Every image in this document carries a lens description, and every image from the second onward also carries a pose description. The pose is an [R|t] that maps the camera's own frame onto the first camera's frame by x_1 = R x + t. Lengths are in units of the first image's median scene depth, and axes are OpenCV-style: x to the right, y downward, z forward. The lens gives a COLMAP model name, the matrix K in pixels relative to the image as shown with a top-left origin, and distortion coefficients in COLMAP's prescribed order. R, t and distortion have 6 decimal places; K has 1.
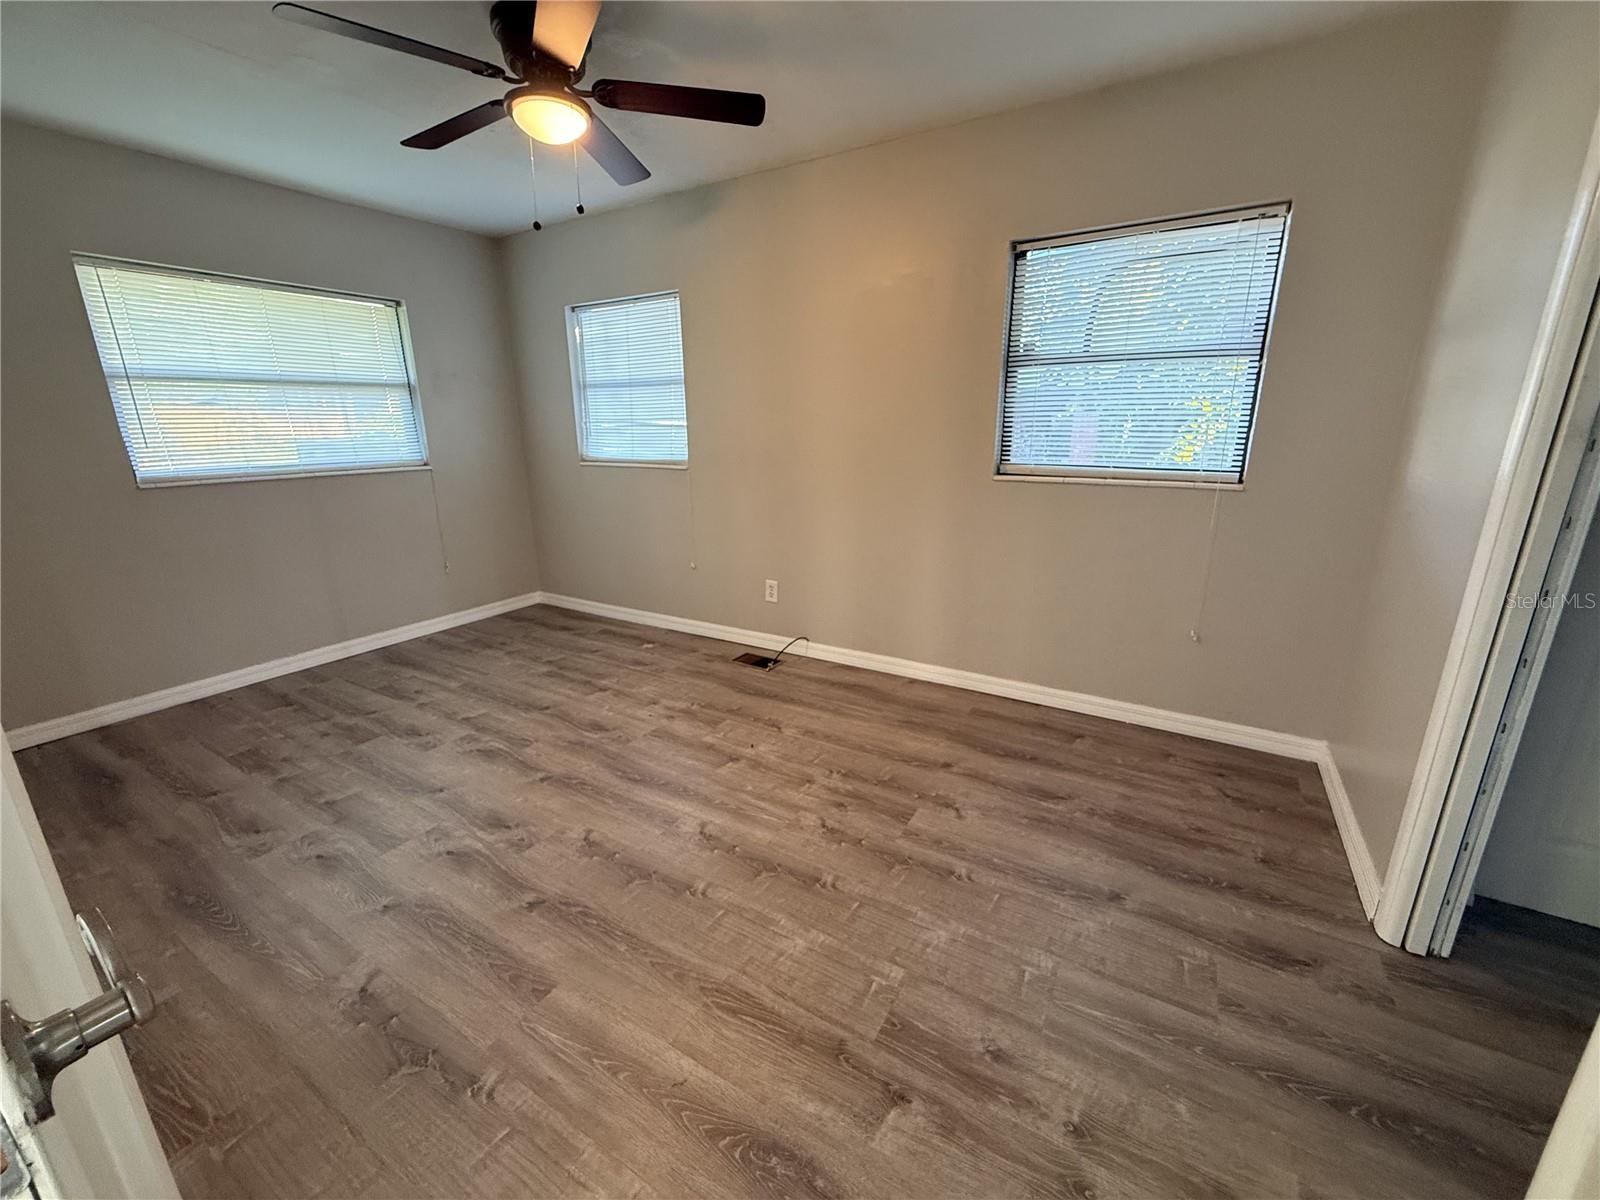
lens RADIAL K [[637.4, 0, 797.6], [0, 637.4, 606.6], [0, 0, 1]] dist [-0.002677, 0.000298]
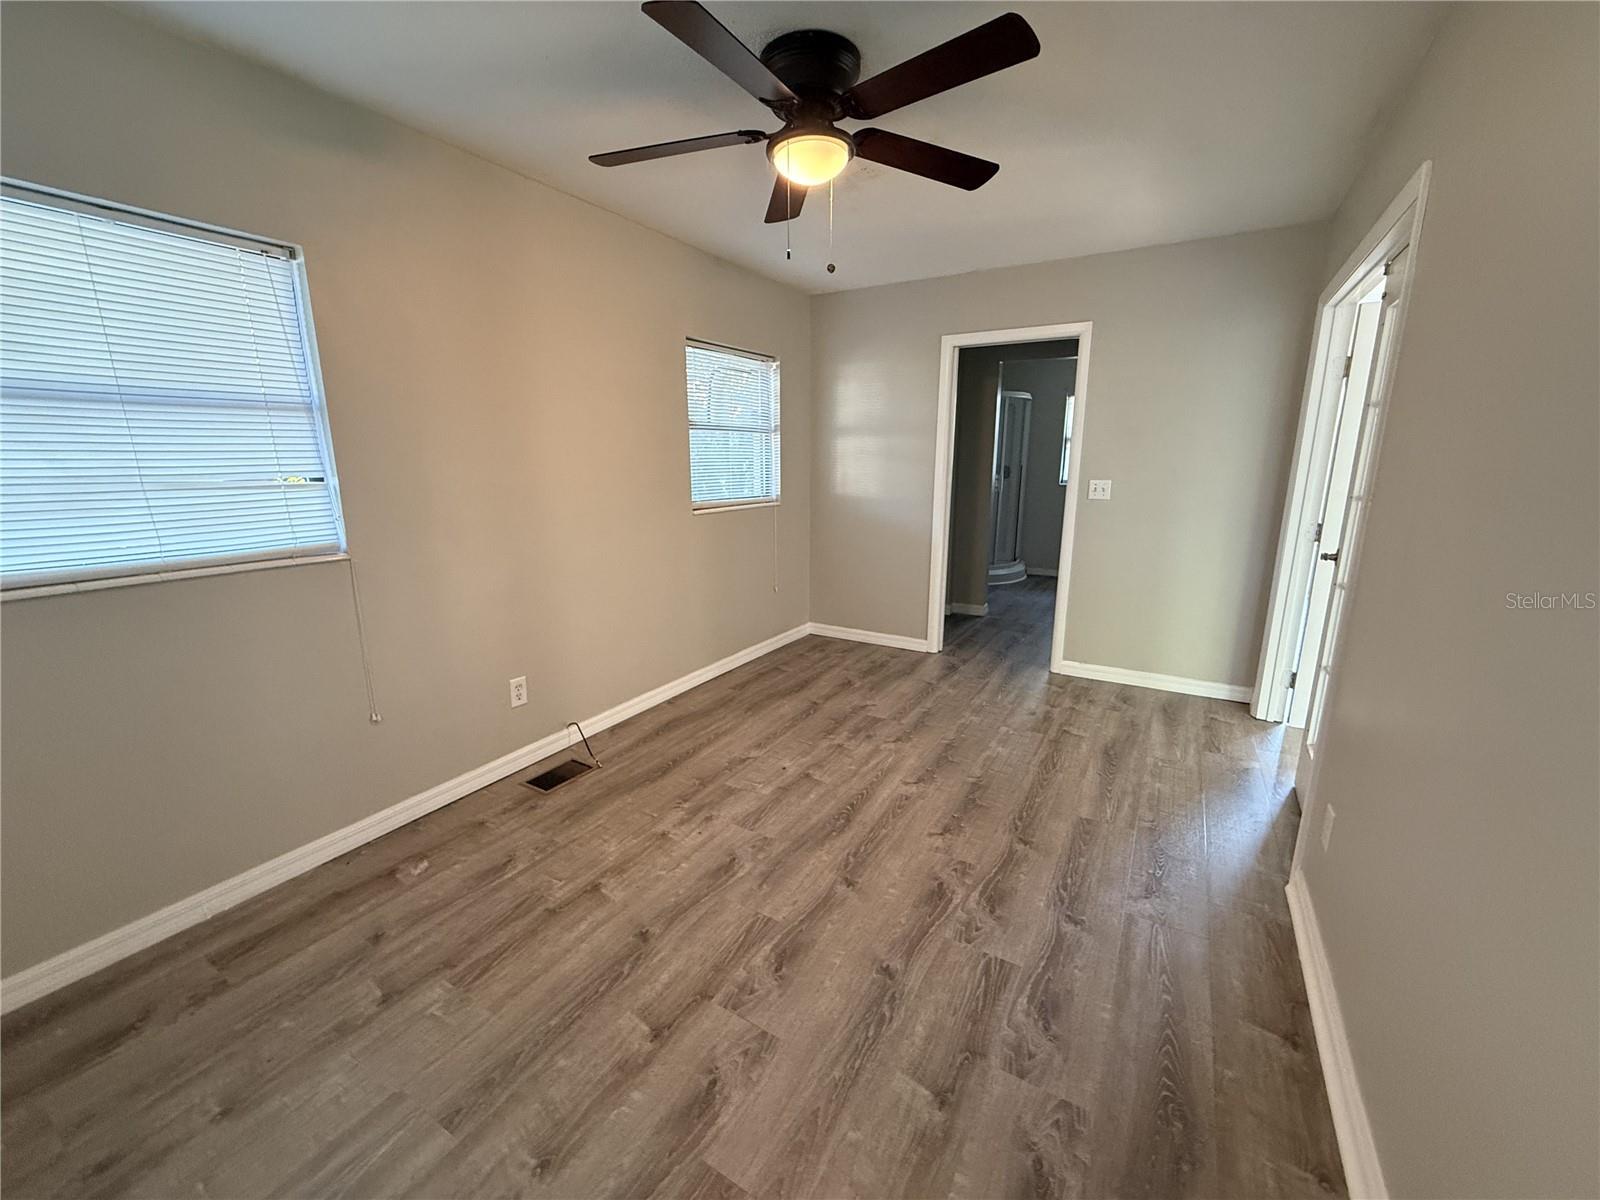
lens RADIAL K [[637.4, 0, 808.8], [0, 637.4, 595.1], [0, 0, 1]] dist [-0.002677, 0.000298]
pose [[-0.013797, -0.205768, 0.978504, -1.069107], [0.283639, 0.937593, 0.201165, -0.260094], [-0.958832, 0.280318, 0.045428, 0.835847]]
